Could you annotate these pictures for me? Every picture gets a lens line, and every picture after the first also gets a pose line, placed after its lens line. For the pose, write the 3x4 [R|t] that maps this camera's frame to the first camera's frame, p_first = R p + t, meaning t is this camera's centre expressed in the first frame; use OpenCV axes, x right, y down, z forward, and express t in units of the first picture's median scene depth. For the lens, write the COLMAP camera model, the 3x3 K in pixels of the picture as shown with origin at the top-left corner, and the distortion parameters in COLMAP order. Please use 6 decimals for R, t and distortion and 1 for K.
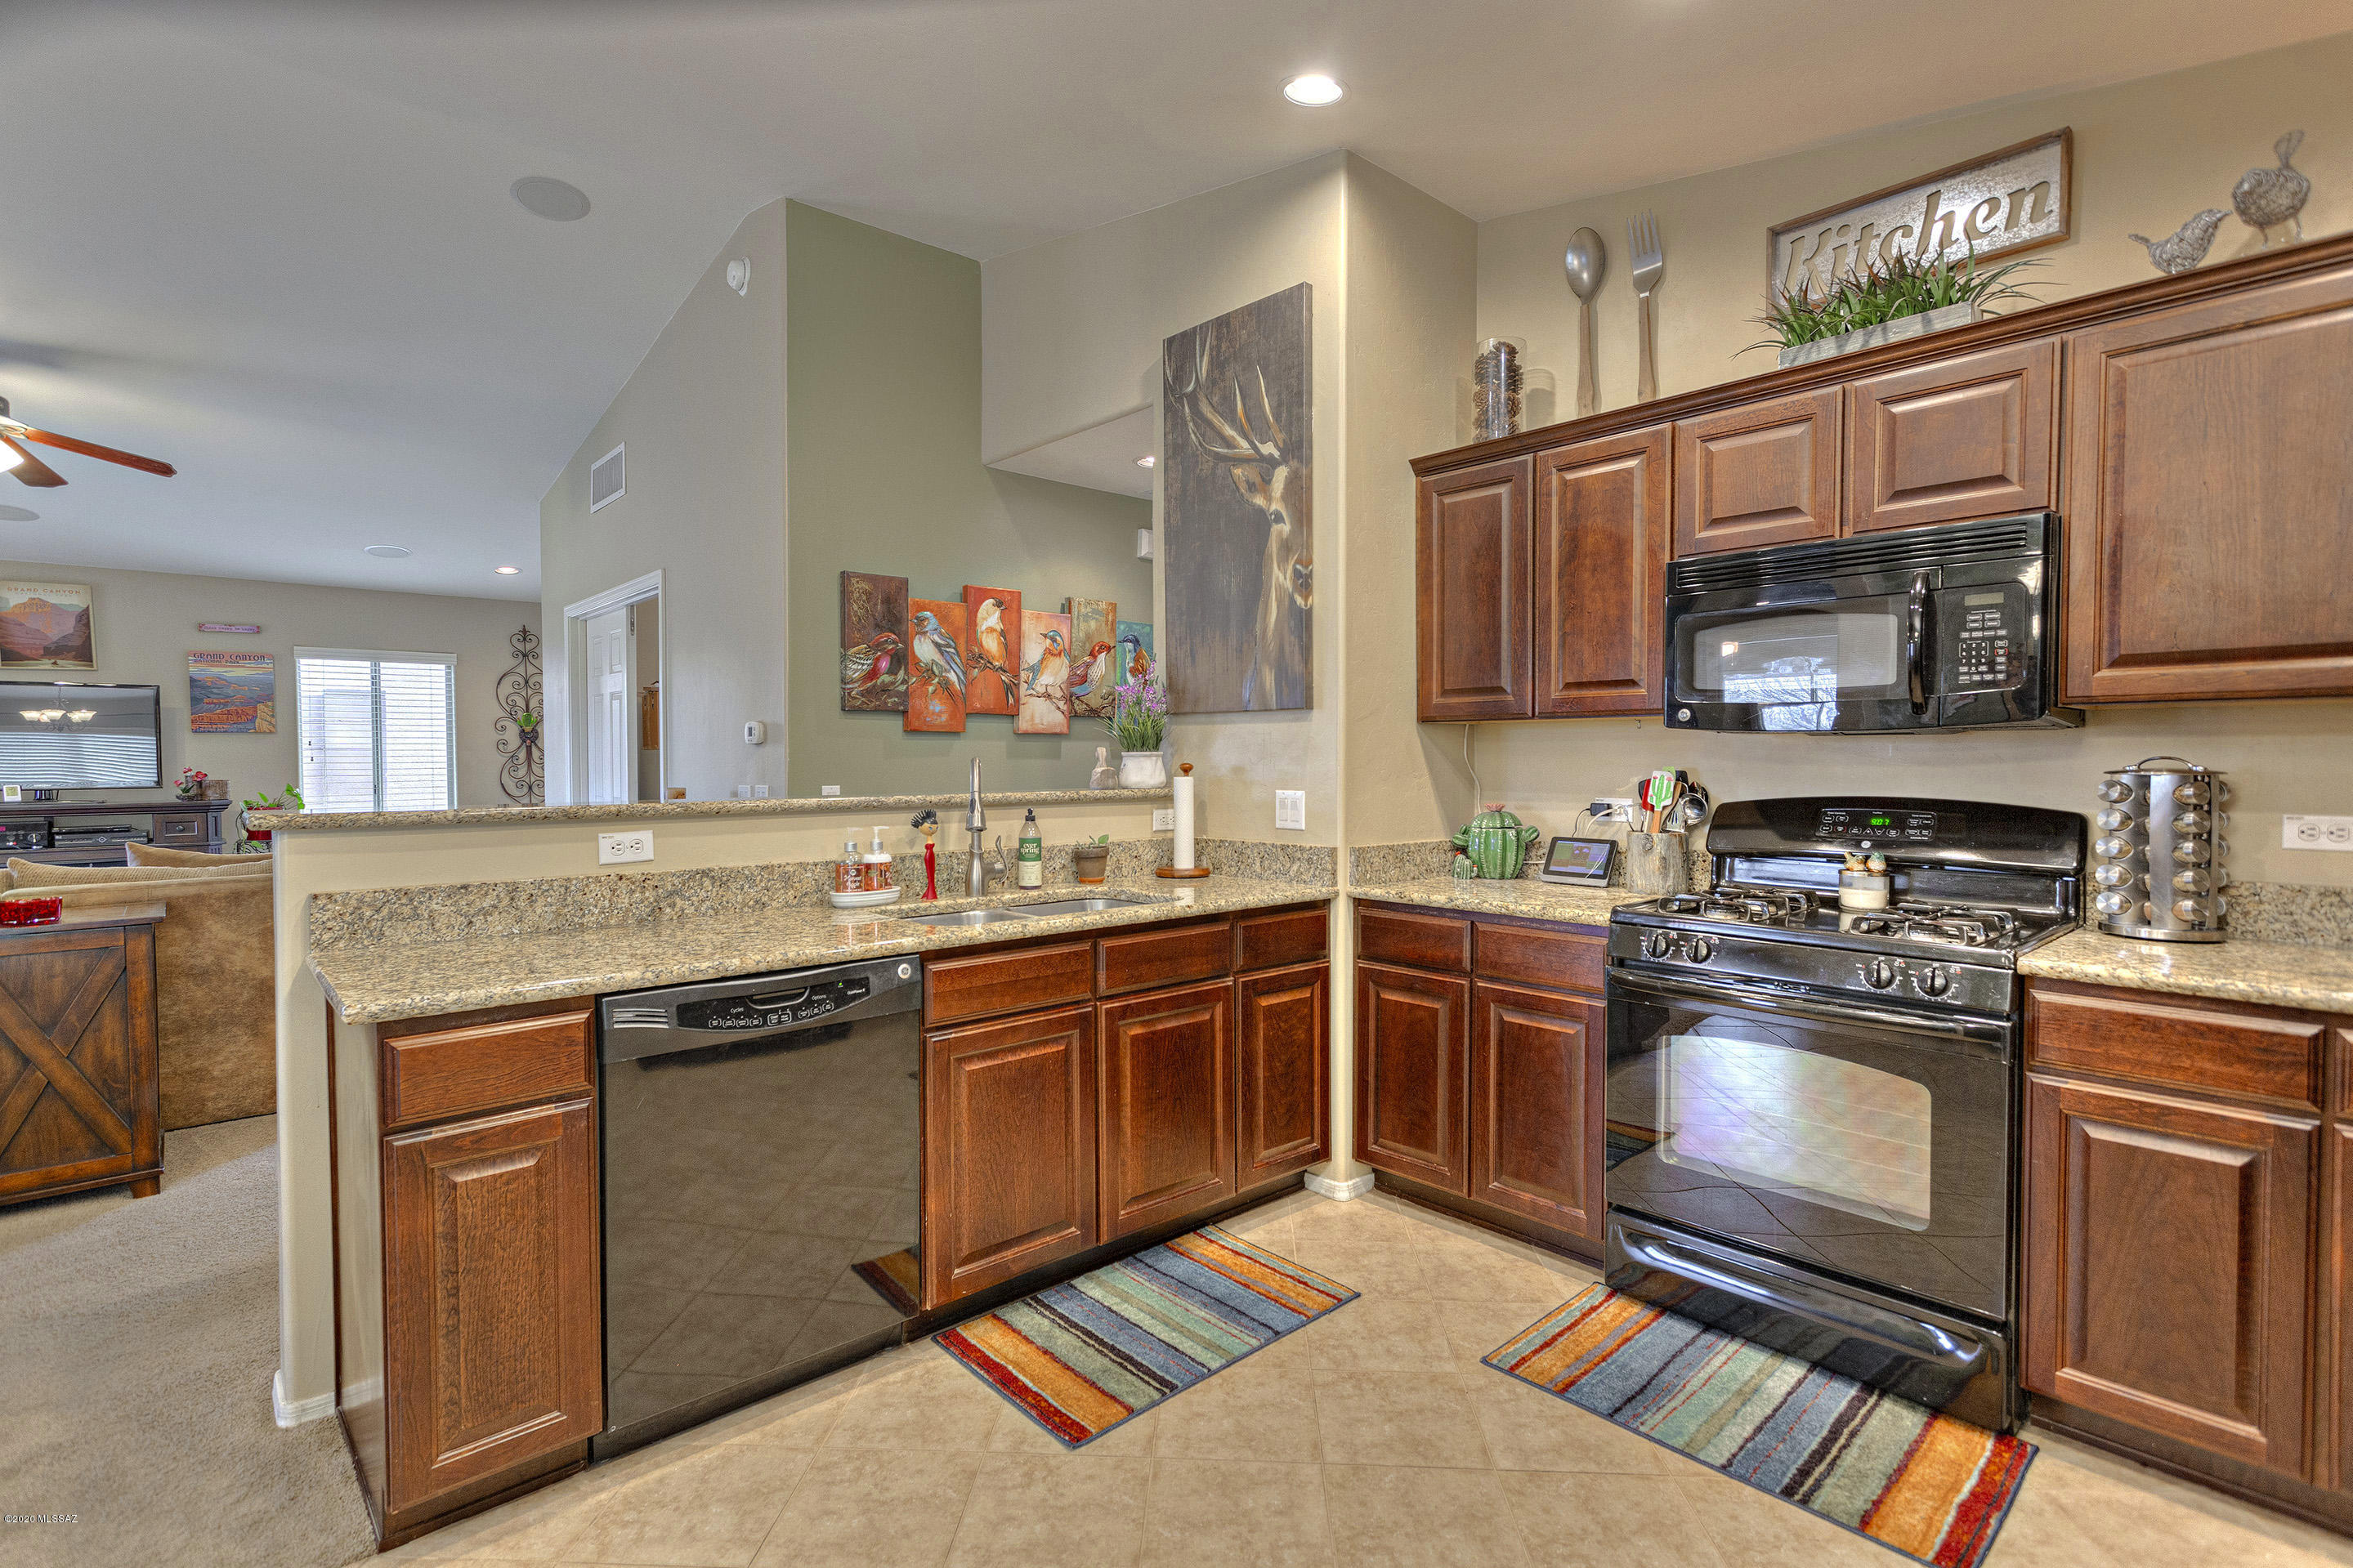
lens RADIAL K [[1093.0, 0, 1171.8], [0, 1093.0, 777.2], [0, 0, 1]] dist [0.002572, 0.001852]
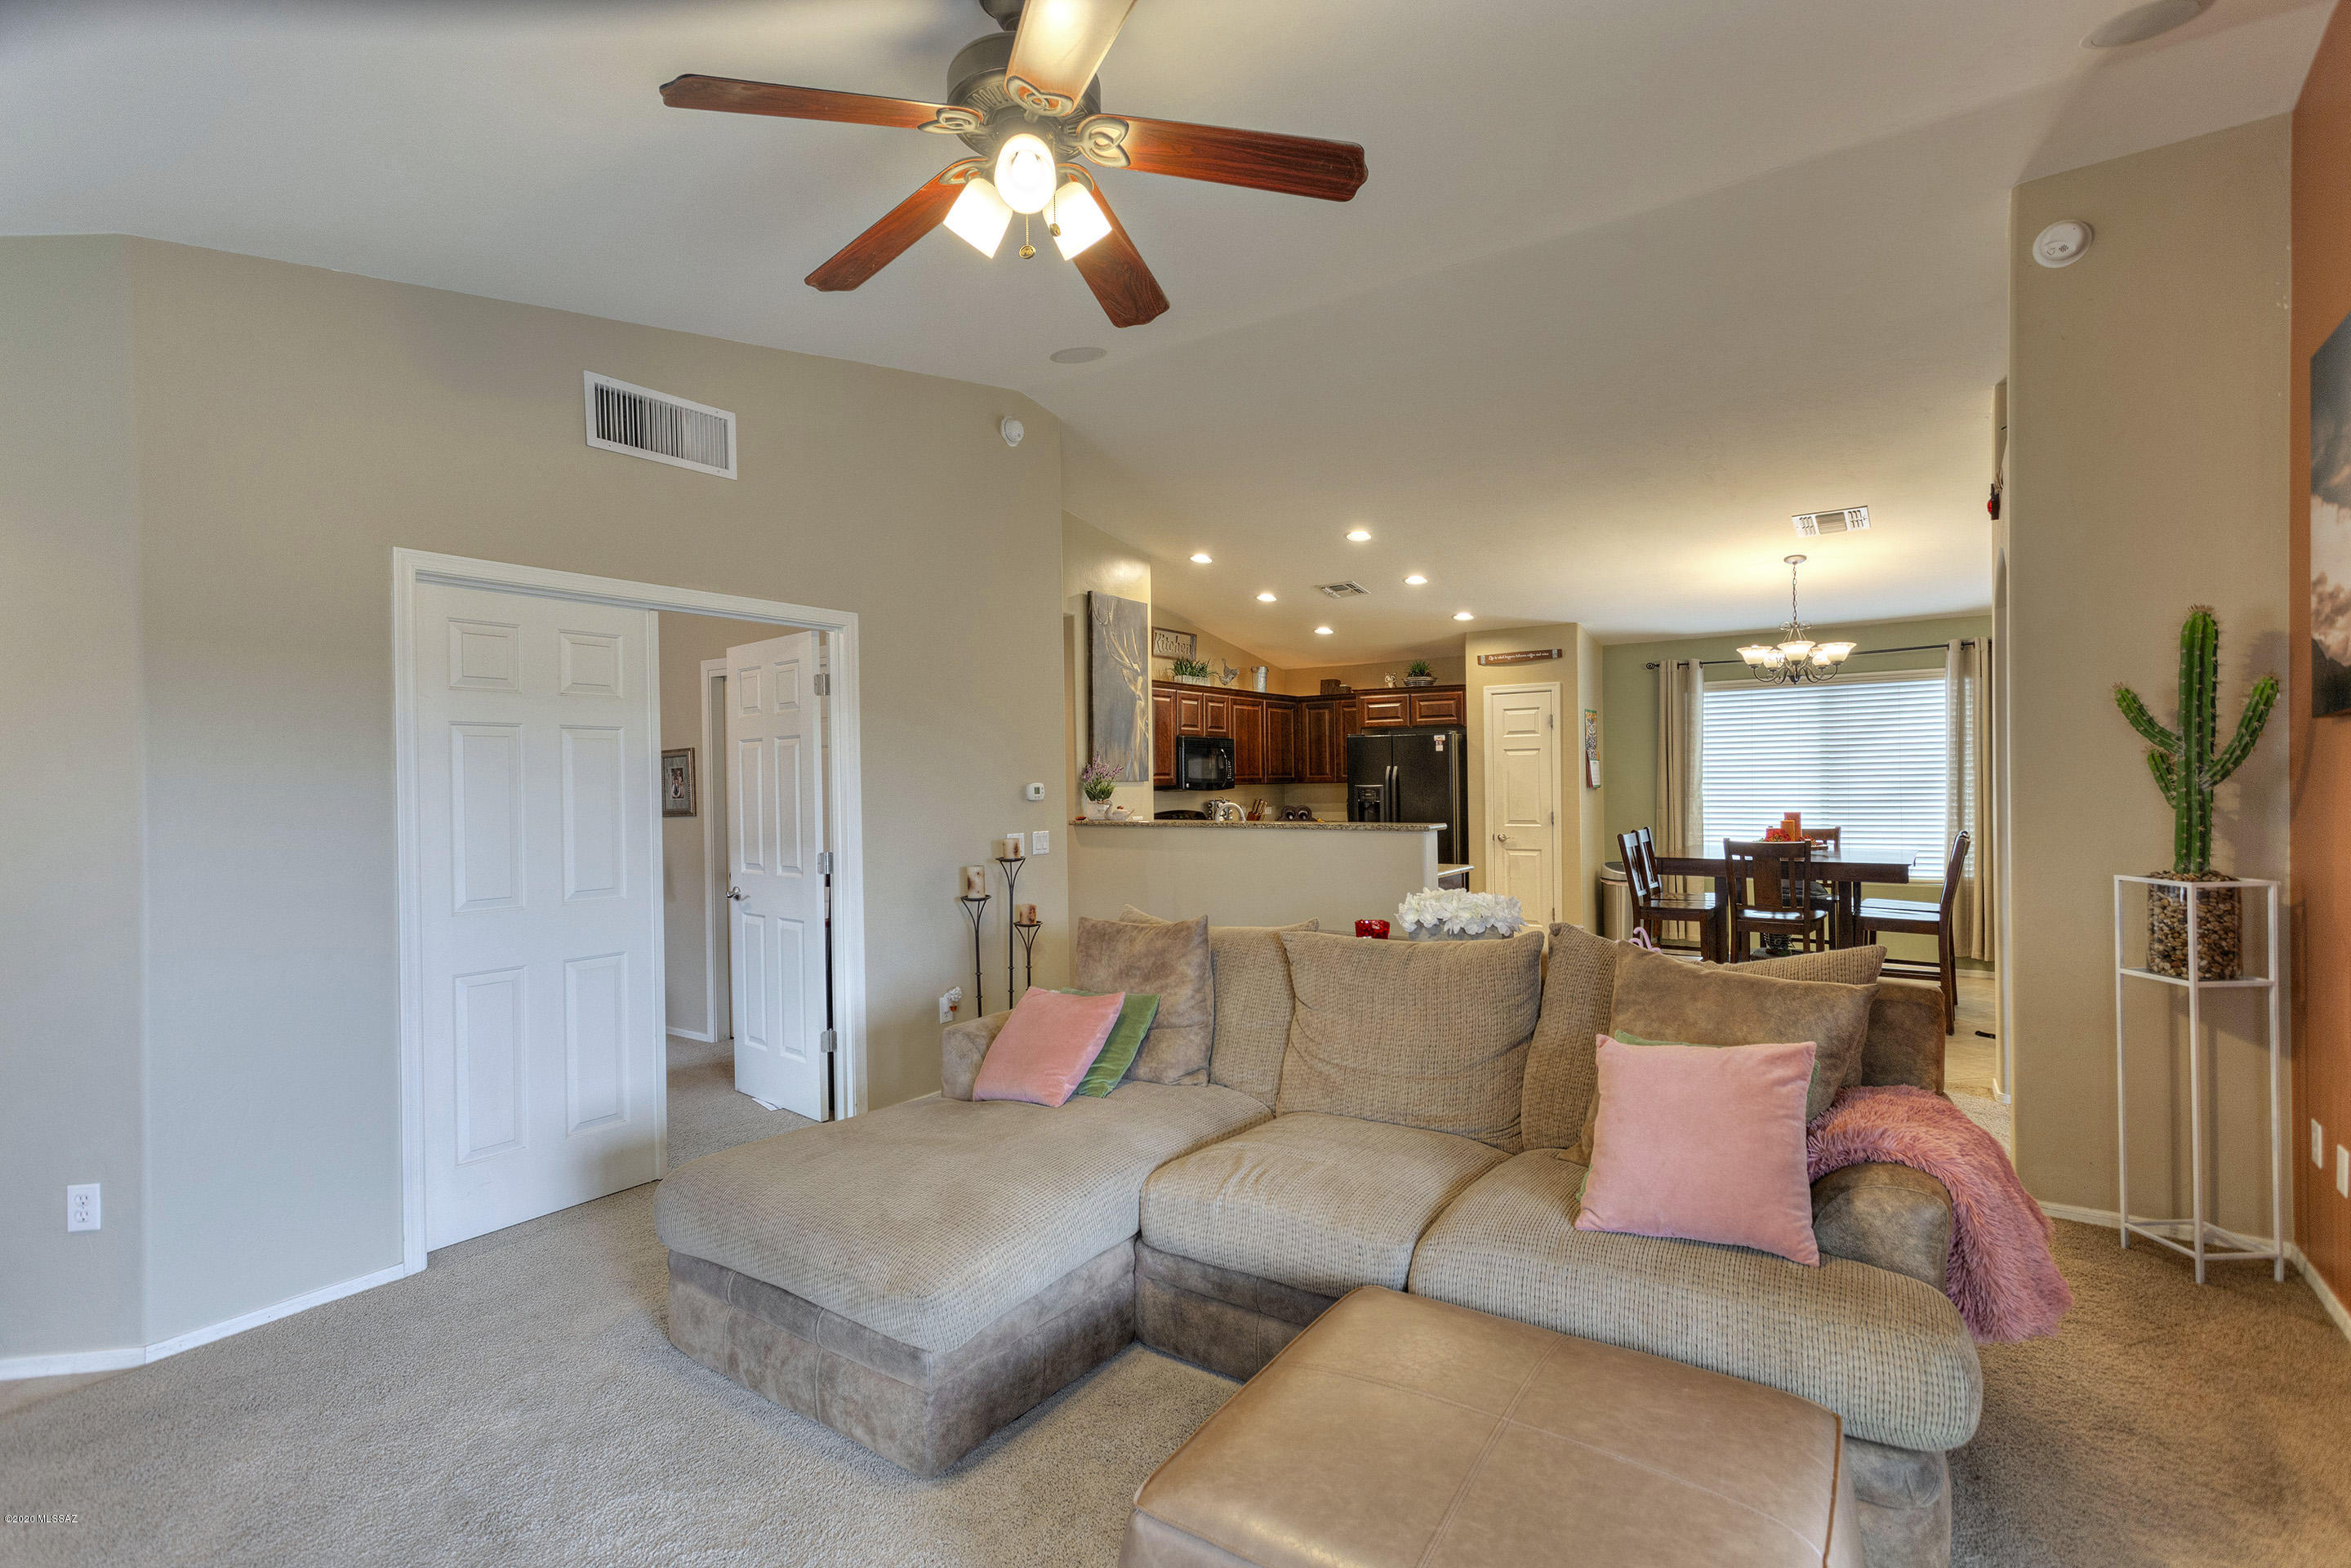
lens RADIAL K [[1097.1, 0, 1170.3], [0, 1097.1, 784.4], [0, 0, 1]] dist [0.005326, 0.001548]
pose [[-0.223388, 0.001168, 0.974729, -2.343969], [0.030784, 0.999509, 0.005858, -0.072377], [-0.974243, 0.031314, -0.223314, 1.577732]]
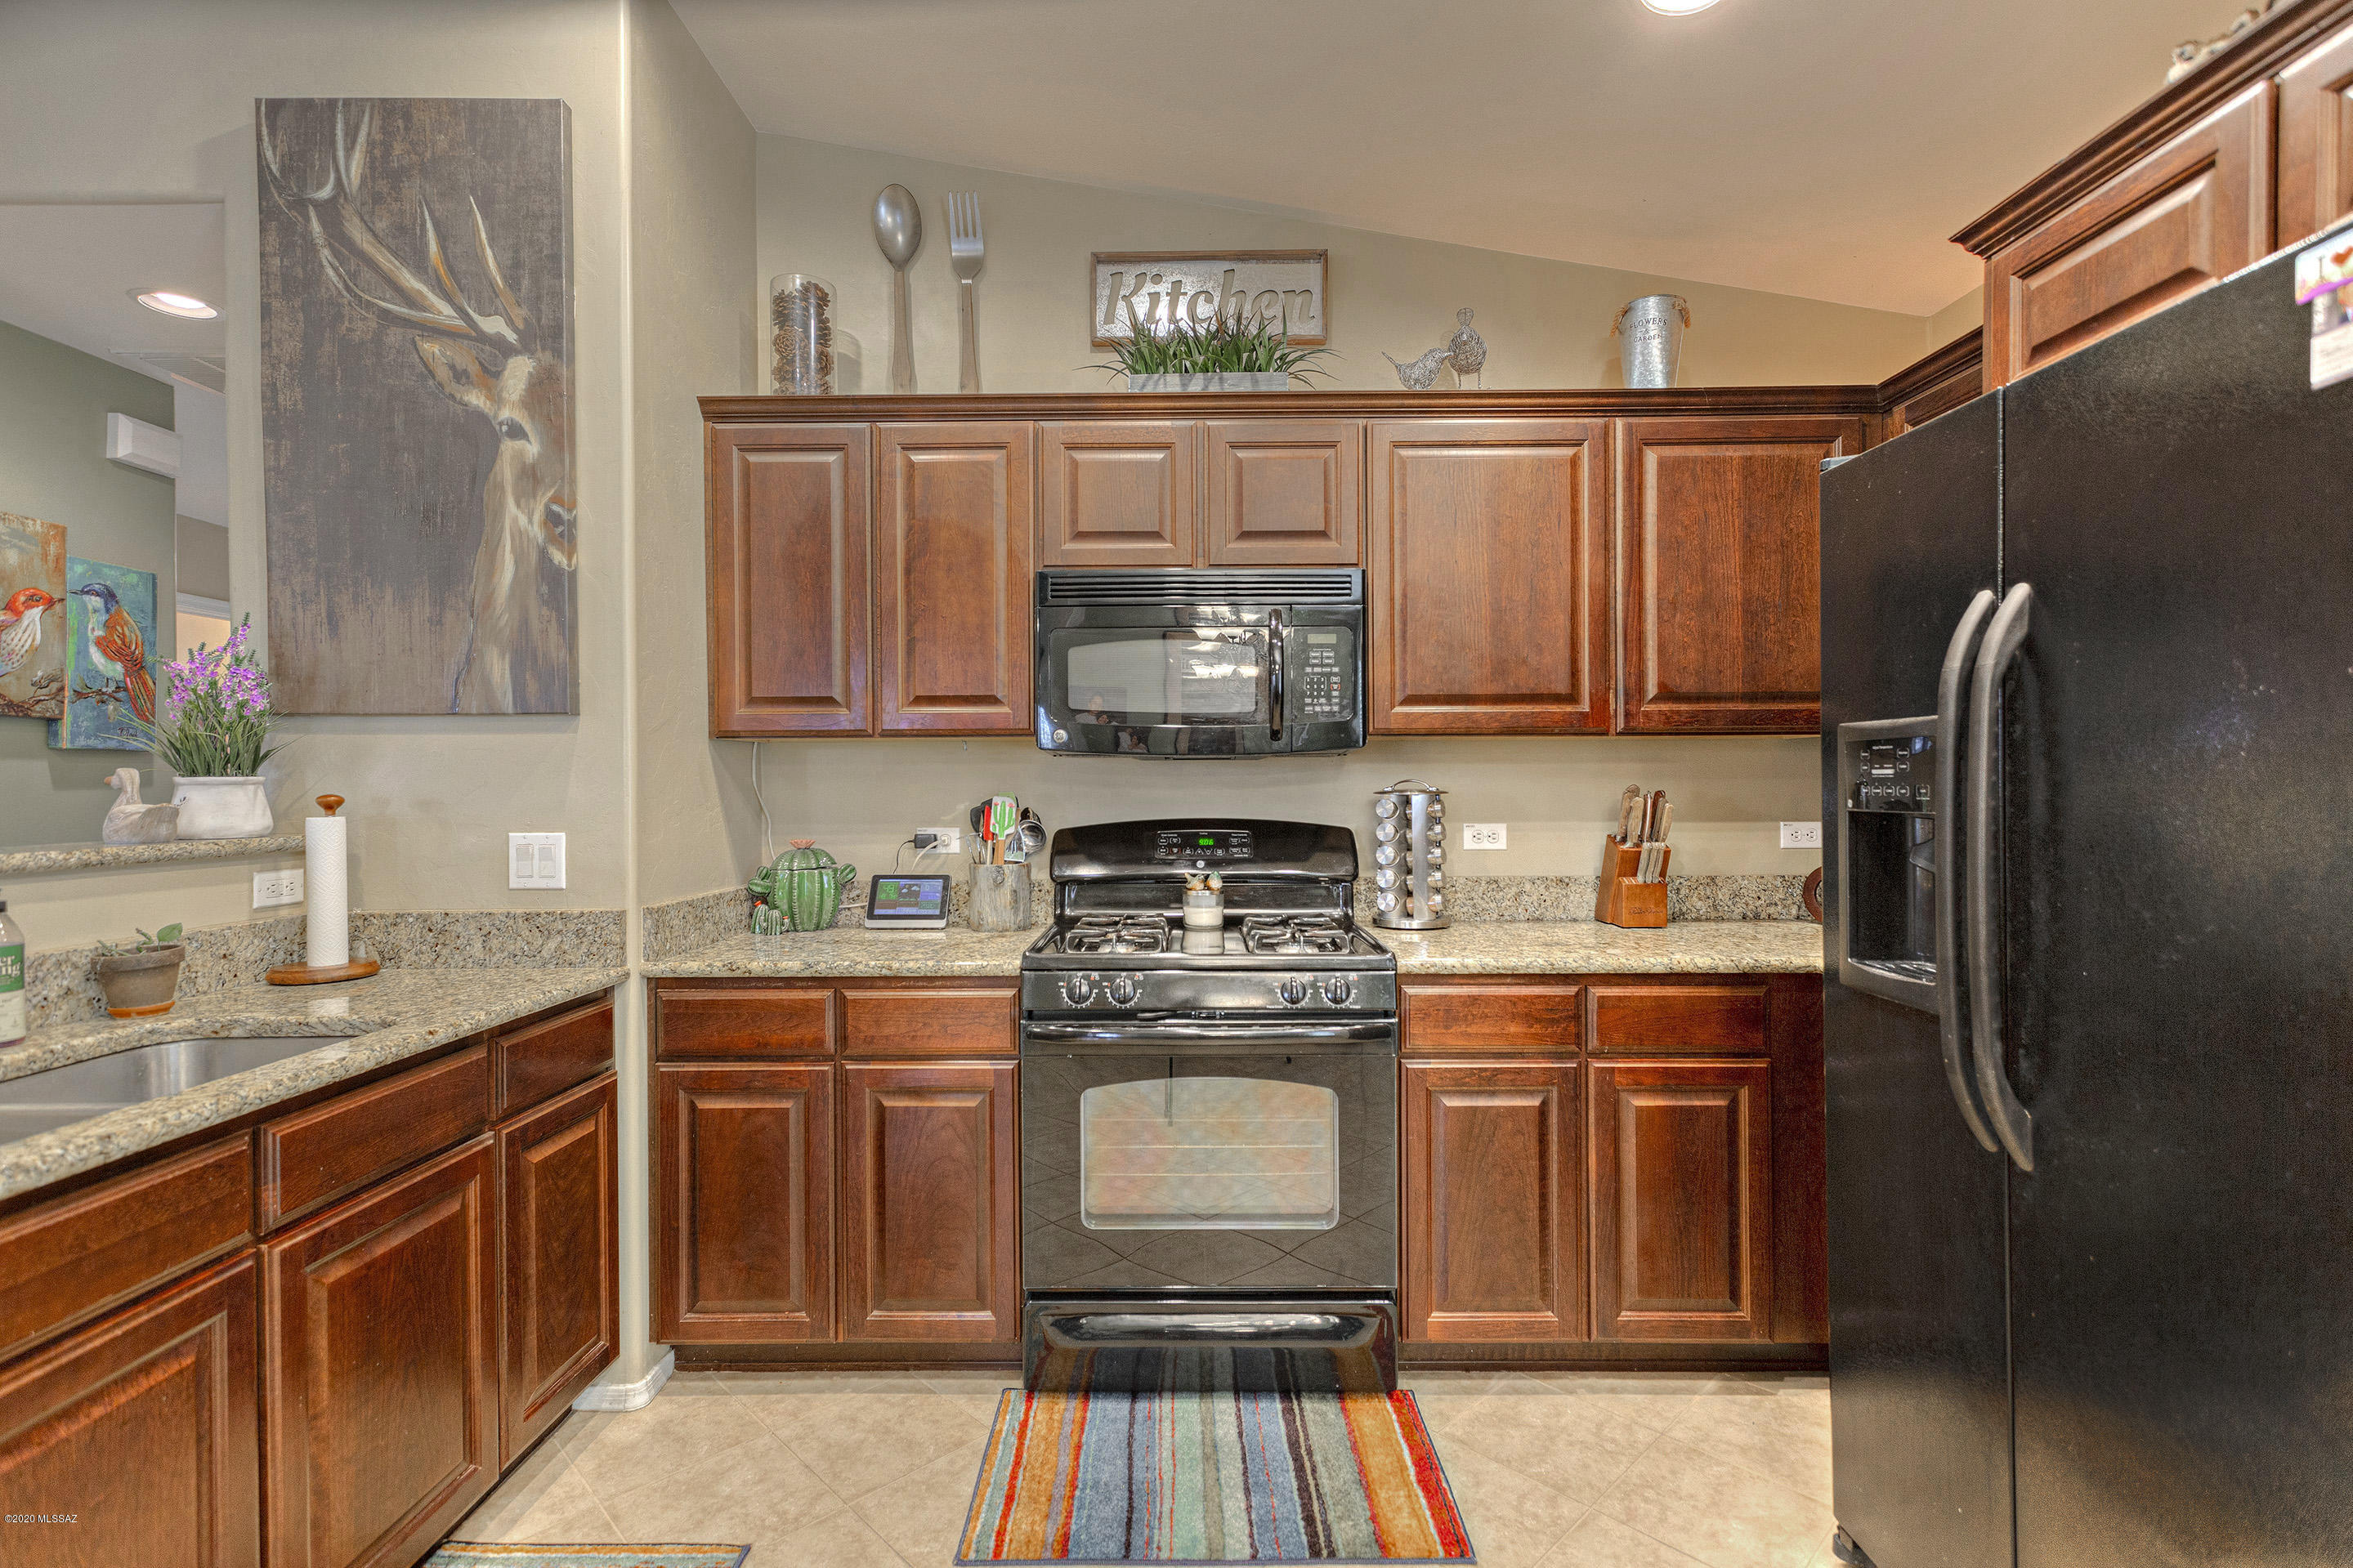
lens RADIAL K [[1097.8, 0, 1171.3], [0, 1097.8, 784.4], [0, 0, 1]] dist [0.005326, 0.001548]
pose [[0.682769, -0.004681, 0.730619, -0.134678], [0.018150, 0.999780, -0.010555, -0.003932], [-0.730409, 0.020467, 0.682704, 0.261290]]
